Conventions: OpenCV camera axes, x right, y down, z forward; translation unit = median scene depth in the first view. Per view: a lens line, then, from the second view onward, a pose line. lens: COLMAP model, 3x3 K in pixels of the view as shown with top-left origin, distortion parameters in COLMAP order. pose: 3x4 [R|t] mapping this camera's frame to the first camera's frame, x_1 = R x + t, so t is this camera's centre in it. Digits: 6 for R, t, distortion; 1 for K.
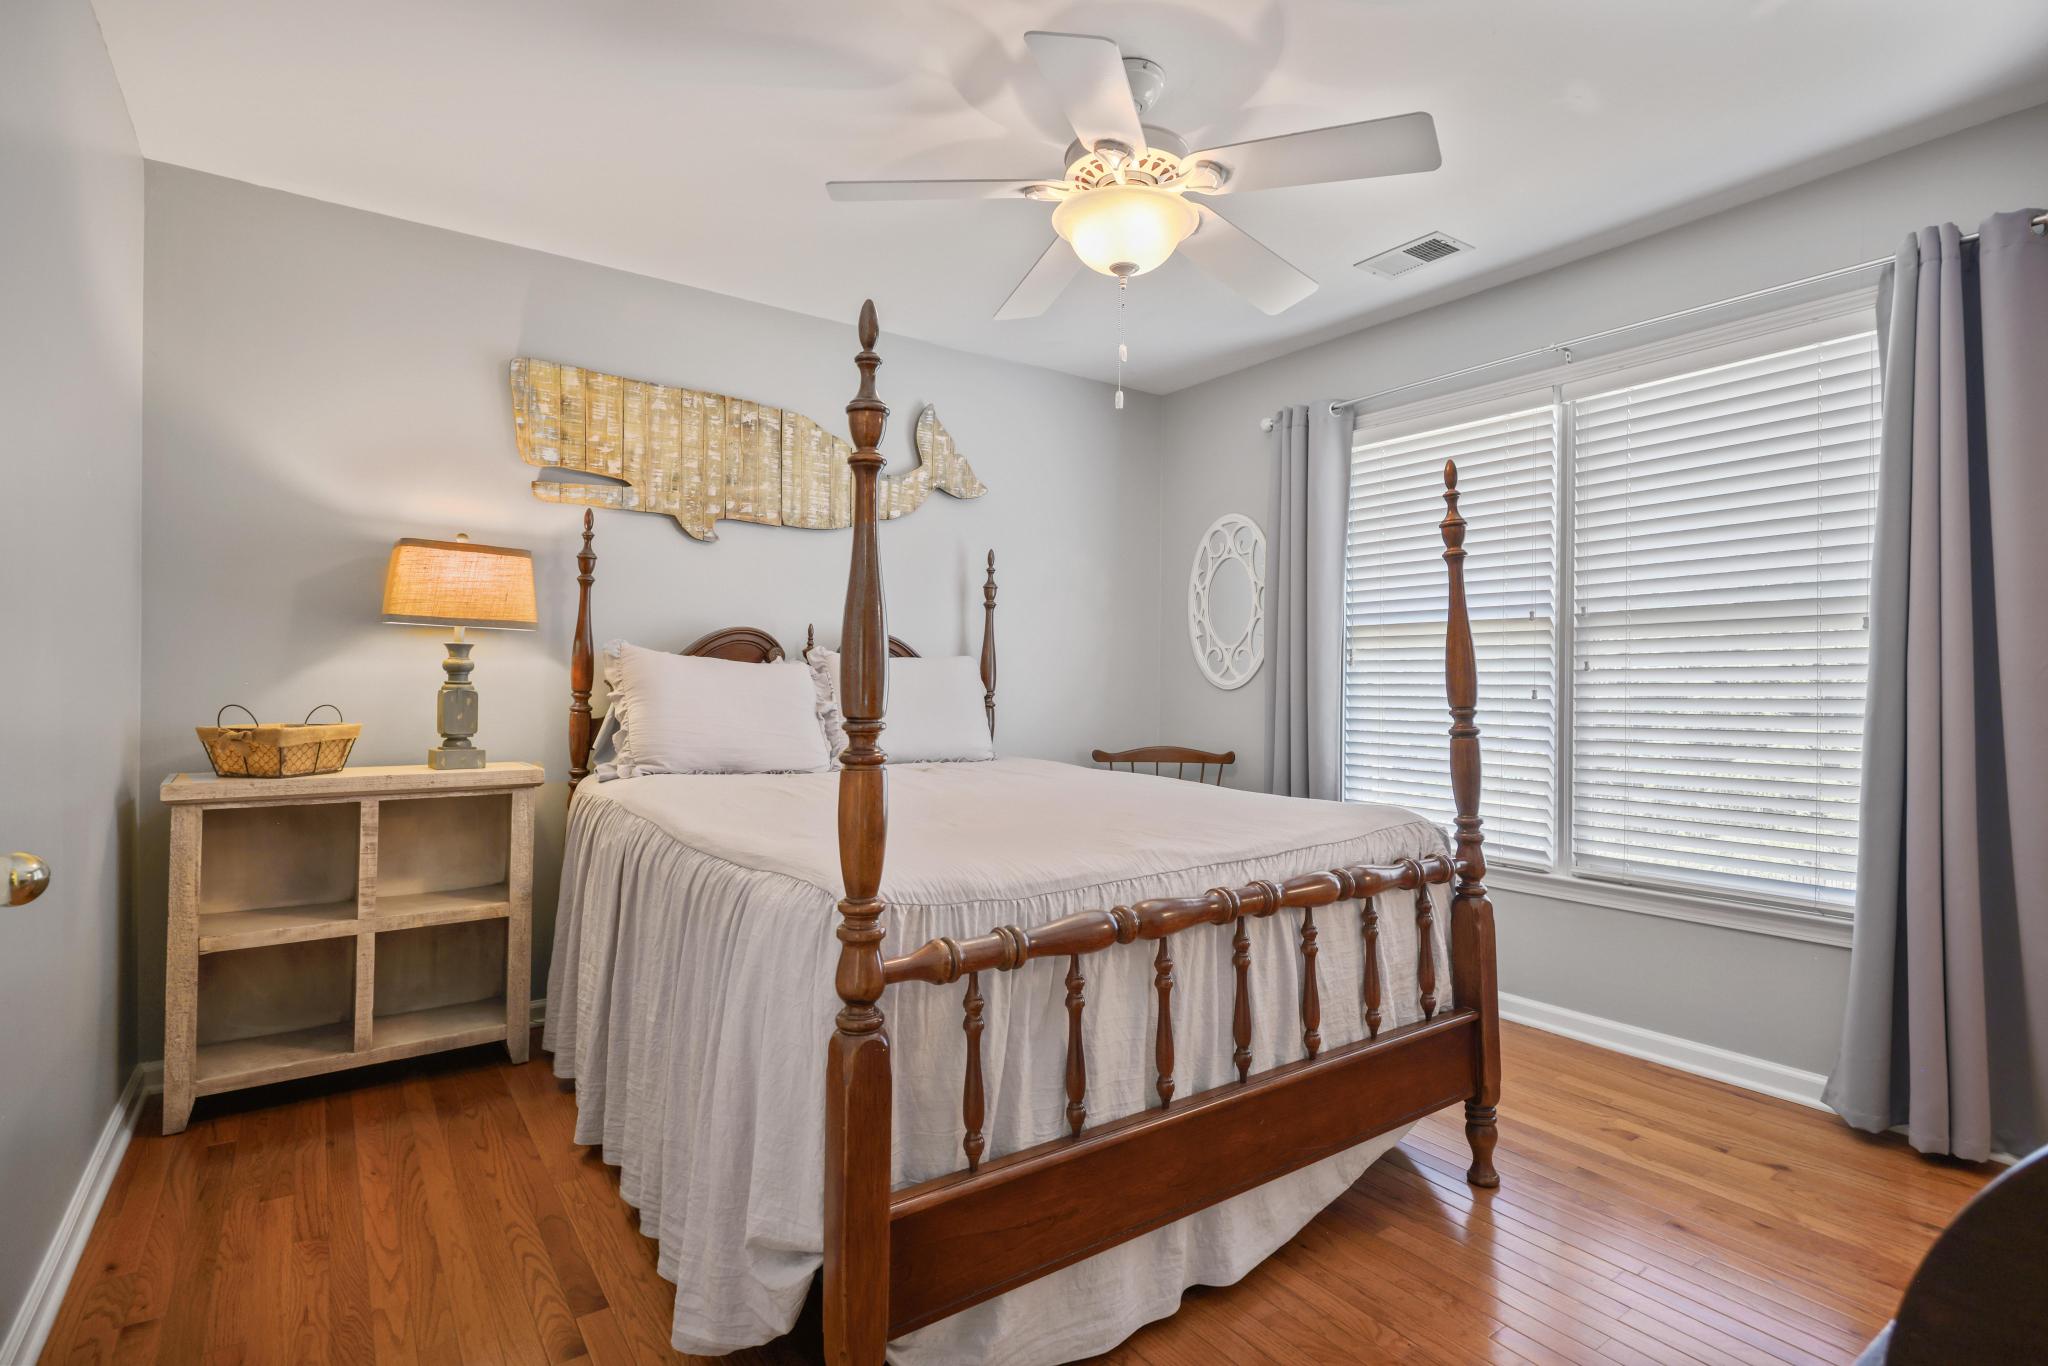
lens RADIAL K [[1004.4, 0, 1032.8], [0, 1004.4, 673.2], [0, 0, 1]] dist [0.003291, 0.001048]
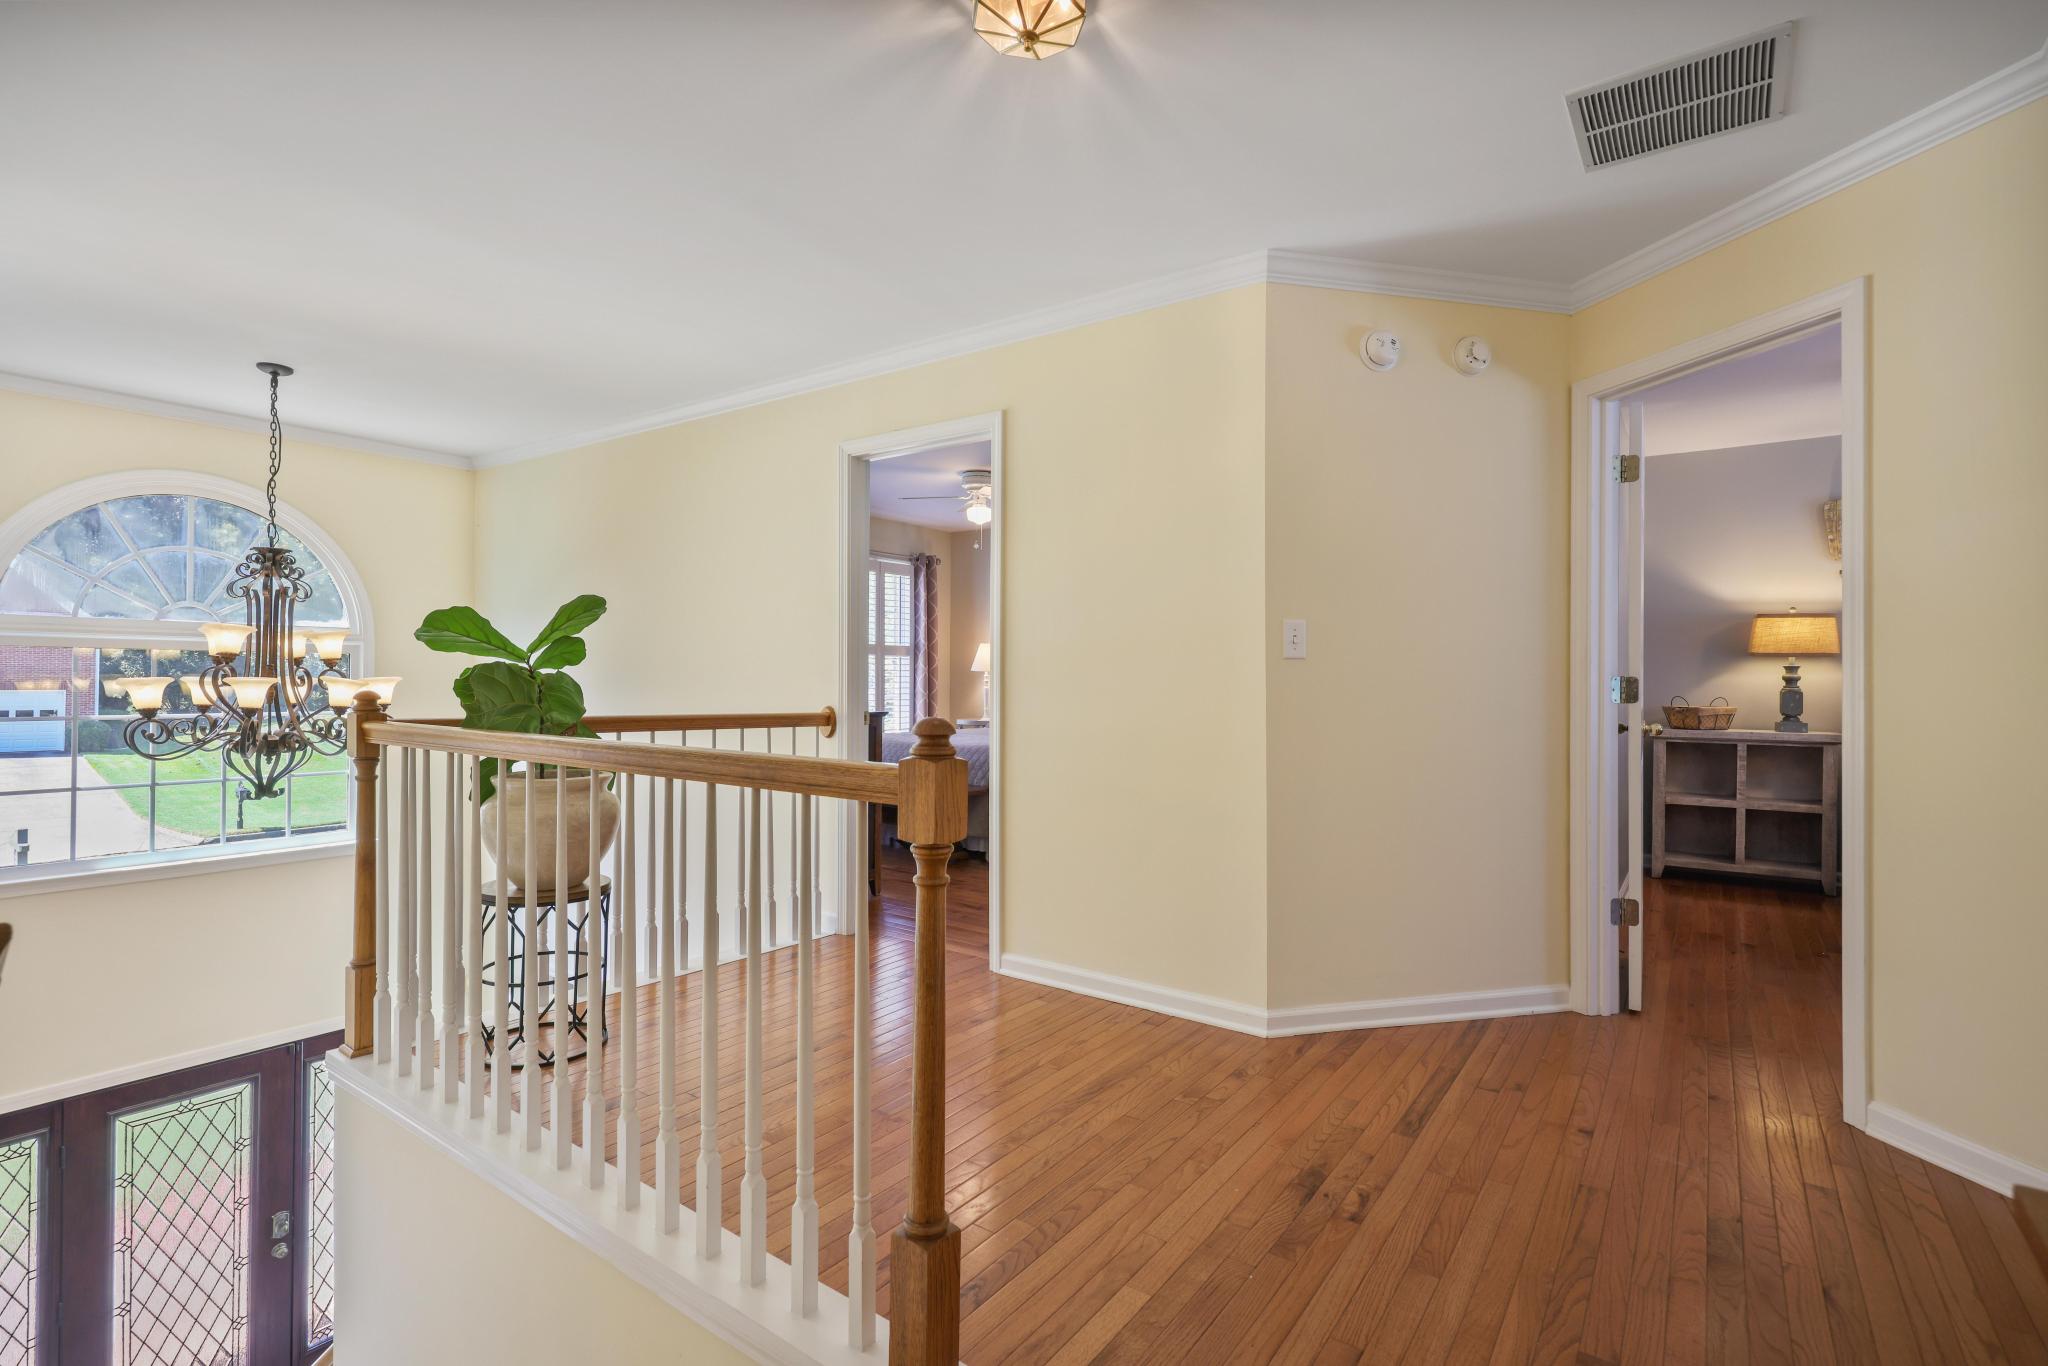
lens RADIAL K [[952.3, 0, 1022.0], [0, 952.3, 677.0], [0, 0, 1]] dist [0.002533, -0.000520]
pose [[0.313010, -0.012601, -0.949666, 0.703831], [-0.000463, 0.999910, -0.013420, 0.016487], [0.949750, 0.004641, 0.312976, -0.968230]]
